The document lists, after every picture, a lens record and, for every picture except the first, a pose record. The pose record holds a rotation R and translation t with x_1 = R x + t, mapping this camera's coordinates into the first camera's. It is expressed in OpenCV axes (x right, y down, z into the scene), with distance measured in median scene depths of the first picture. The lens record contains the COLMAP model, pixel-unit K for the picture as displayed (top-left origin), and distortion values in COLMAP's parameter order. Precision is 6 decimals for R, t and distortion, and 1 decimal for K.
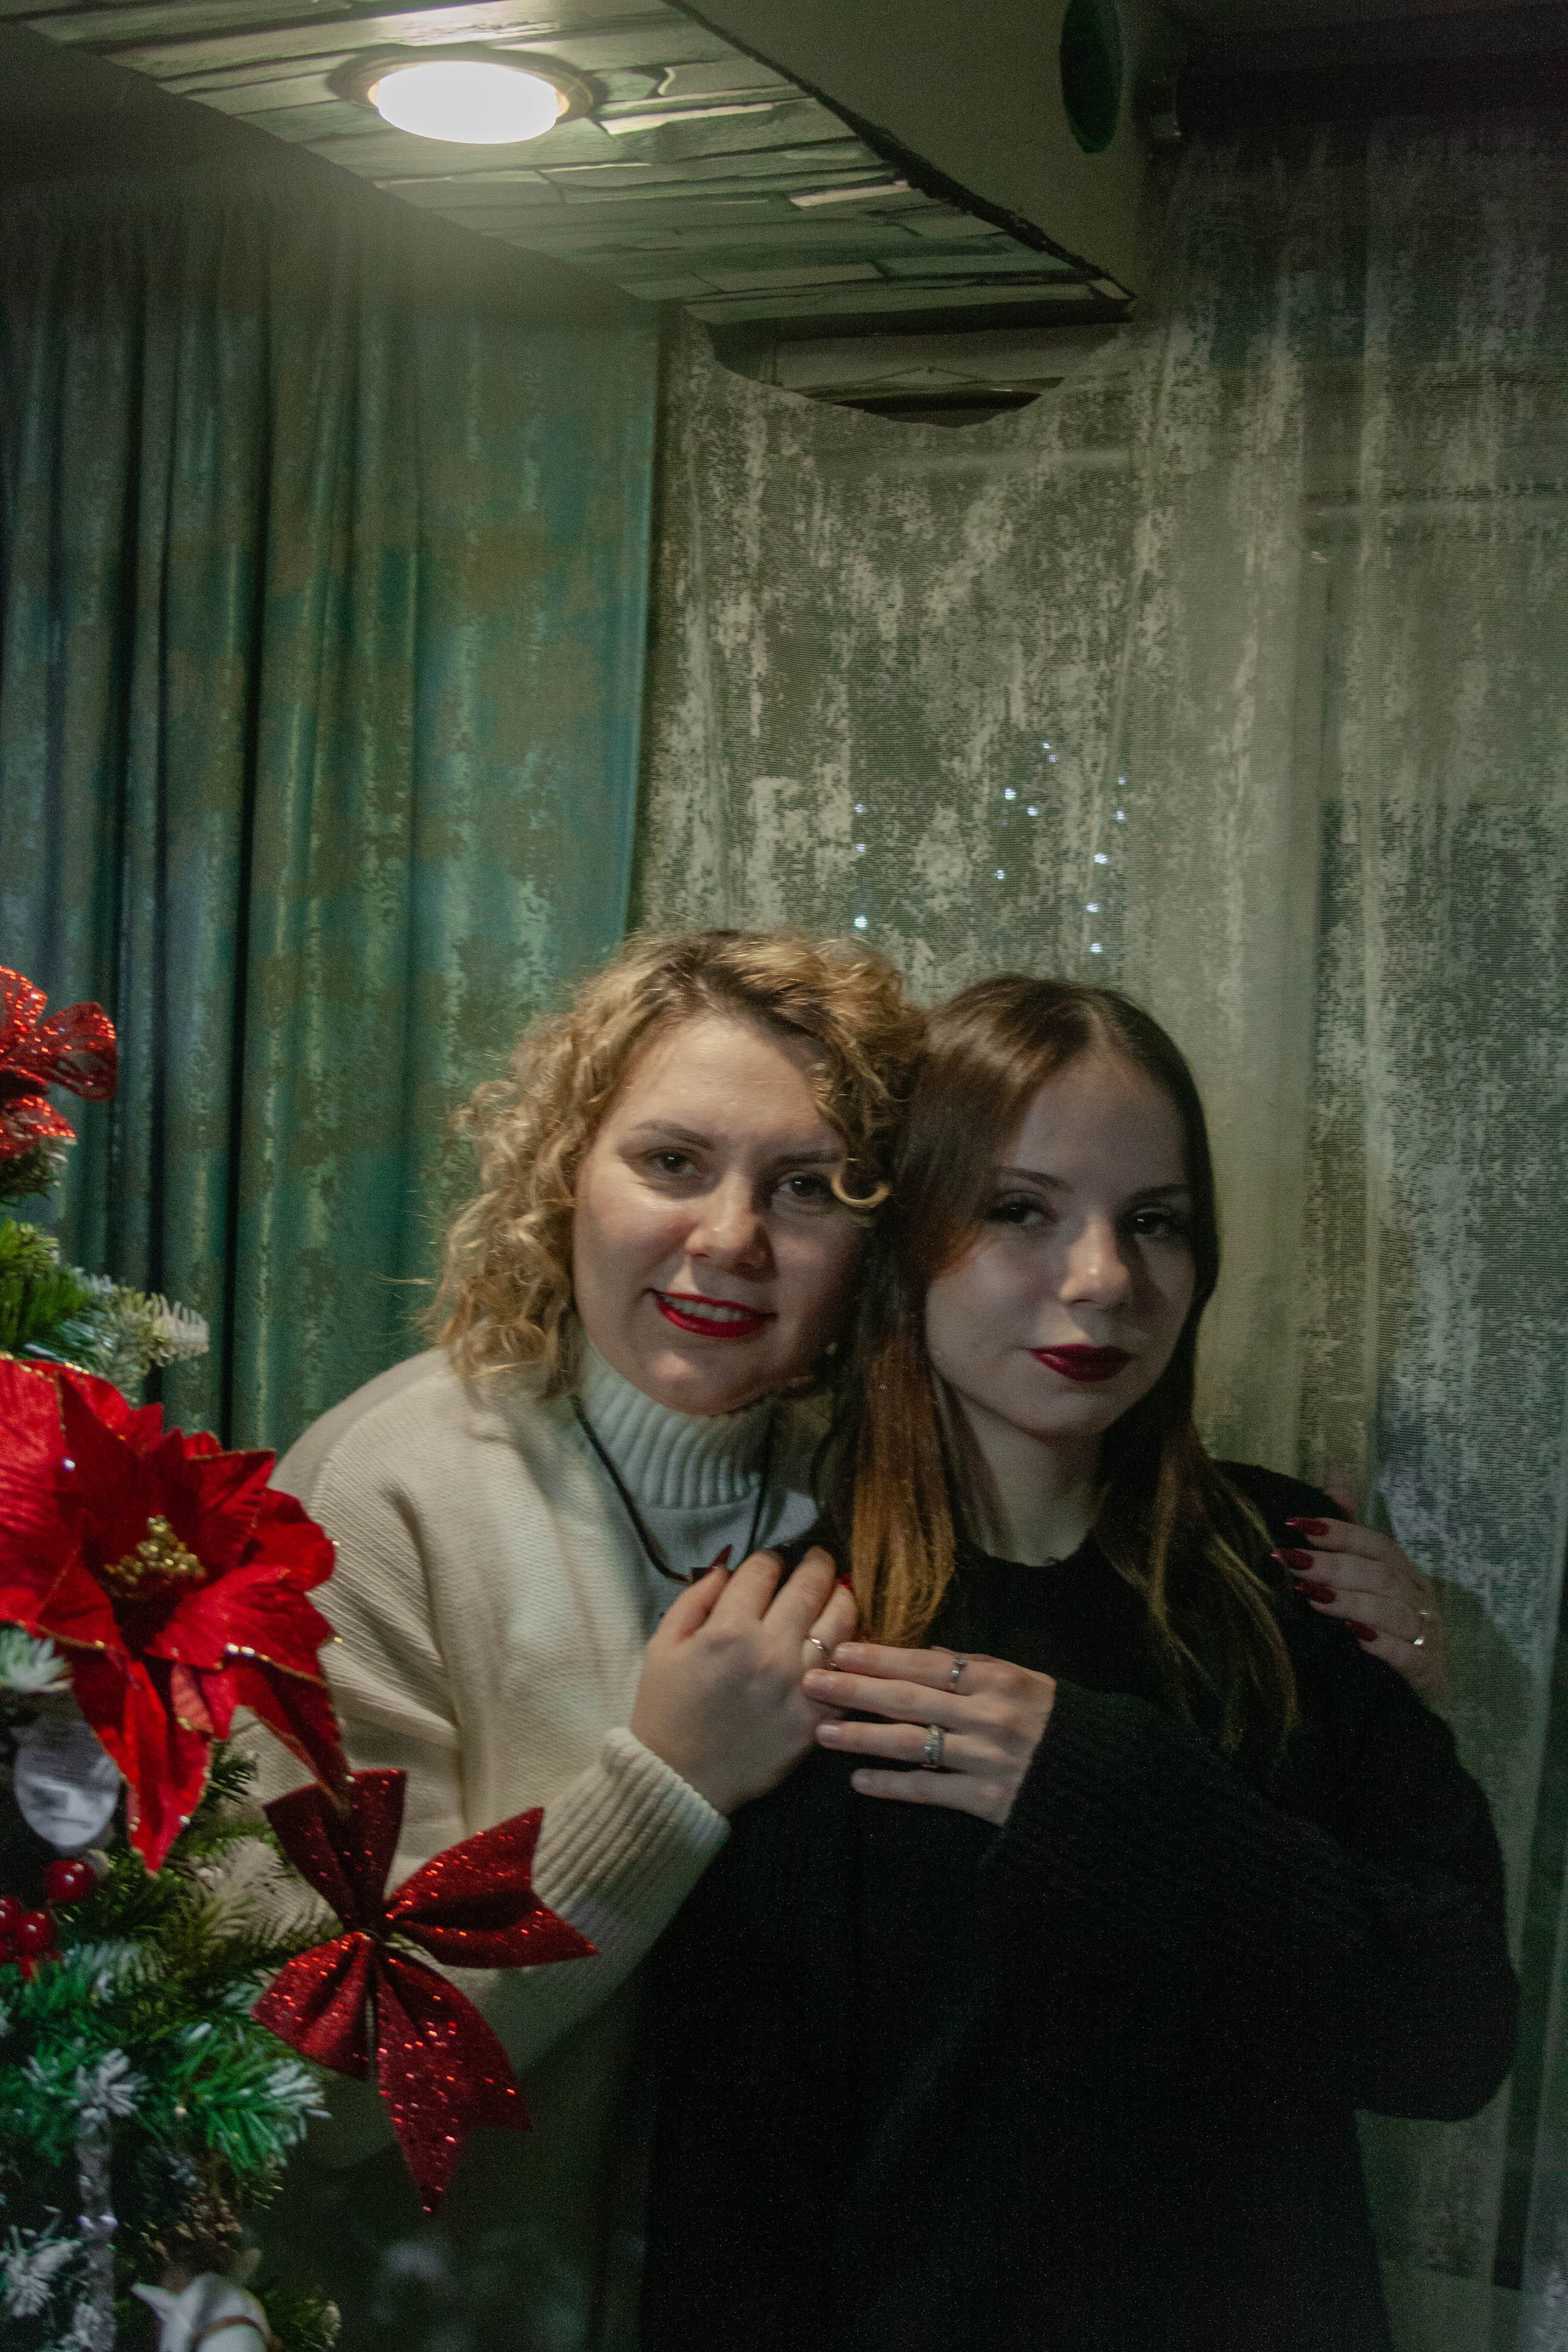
lens RADIAL K [[2926.4, 0, 836.2], [0, 2926.4, 1178.4], [0, 0, 1]] dist [-0.075363, 0.056289]
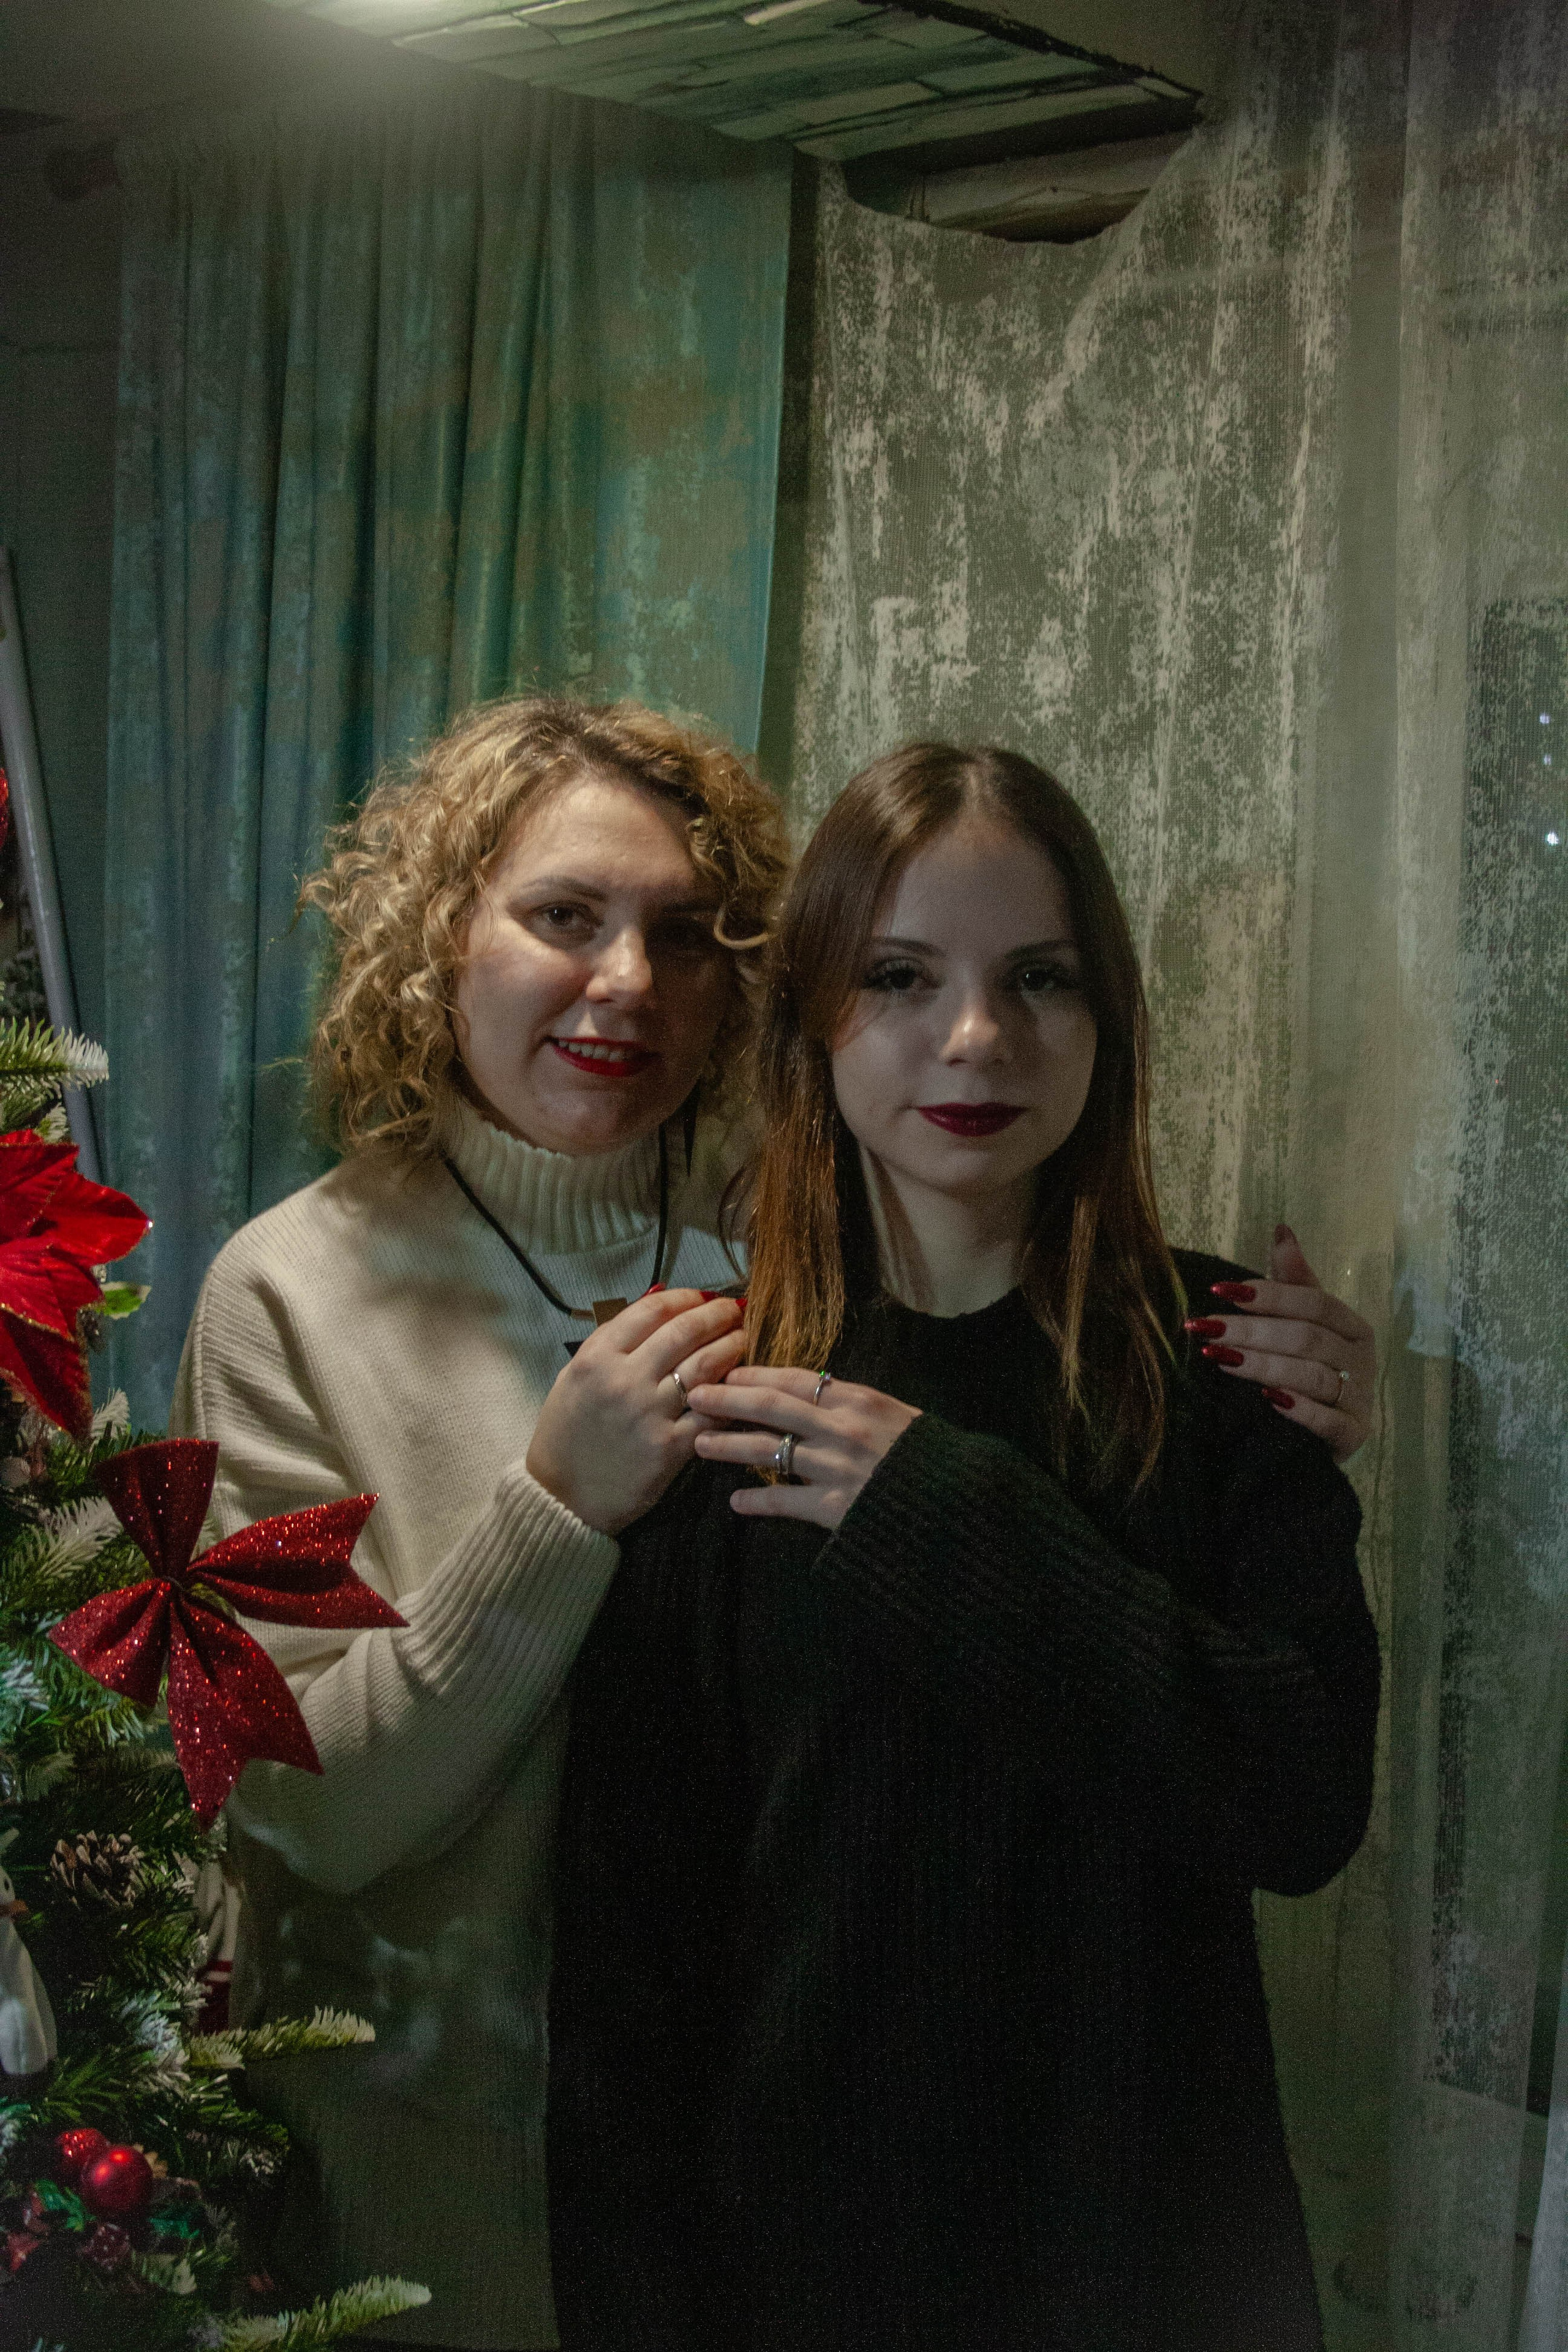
lens RADIAL K [[3035.0, 0, 833.0], [0, 3035.0, 1194.9], [0, 0, 1]] dist [-0.078393, 0.128543]
pose [[0.958018, 0.014017, -0.286366, 0.270948], [-0.009557, 0.999810, 0.016966, 0.056306], [0.286550, -0.013516, 0.957970, -0.031254]]
